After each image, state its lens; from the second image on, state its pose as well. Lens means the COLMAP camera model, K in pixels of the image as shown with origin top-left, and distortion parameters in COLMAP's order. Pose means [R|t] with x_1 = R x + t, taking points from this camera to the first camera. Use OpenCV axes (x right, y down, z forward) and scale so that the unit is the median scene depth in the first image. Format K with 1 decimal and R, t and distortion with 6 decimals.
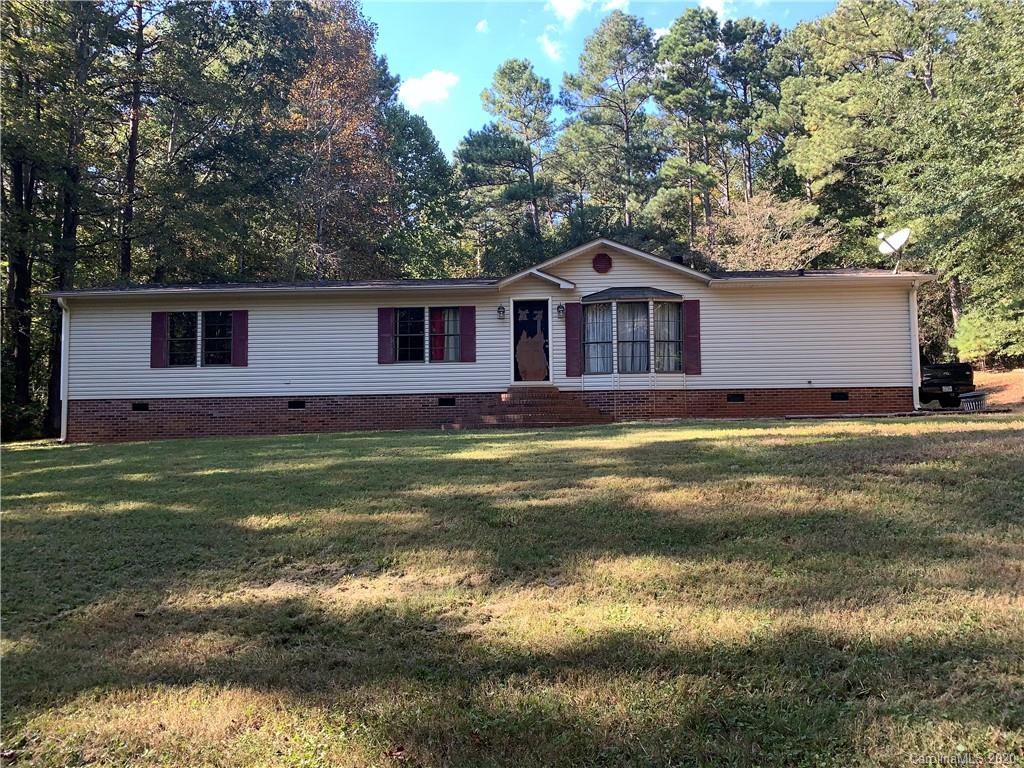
lens RADIAL K [[794.1, 0, 508.6], [0, 794.1, 379.5], [0, 0, 1]] dist [0.038447, -0.054428]
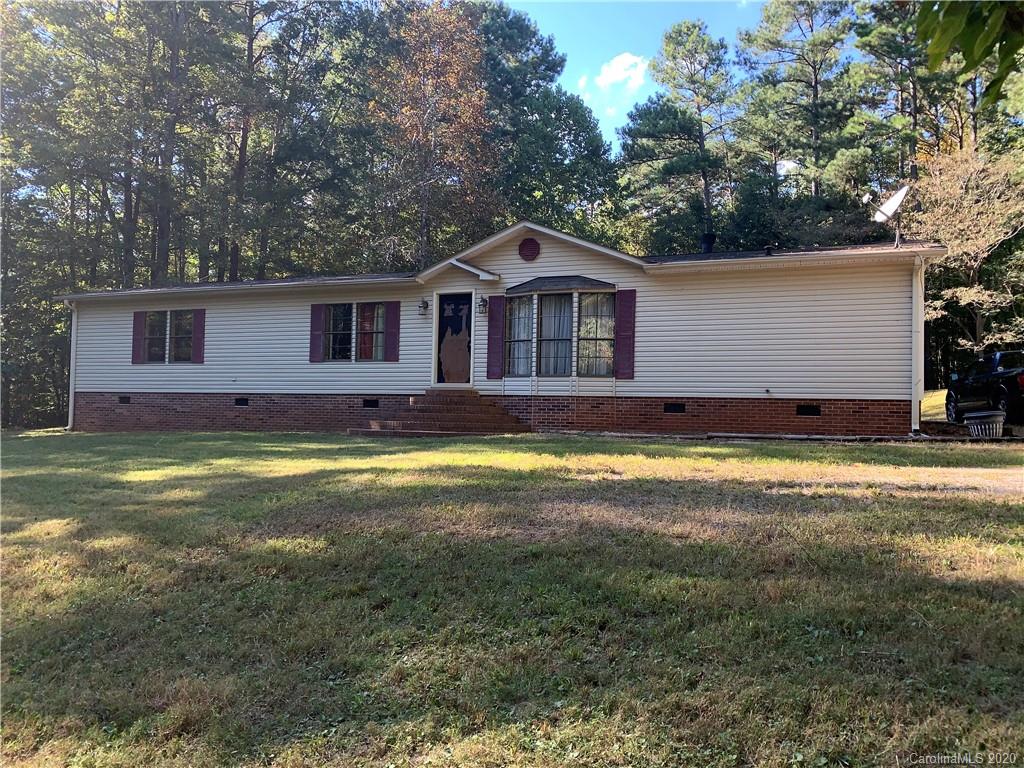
lens RADIAL K [[794.1, 0, 508.6], [0, 794.1, 379.5], [0, 0, 1]] dist [0.038447, -0.054428]
pose [[0.939231, 0.017091, -0.342859, 0.397782], [-0.009774, 0.999686, 0.023059, -0.023499], [0.343146, -0.018306, 0.939104, 0.169210]]
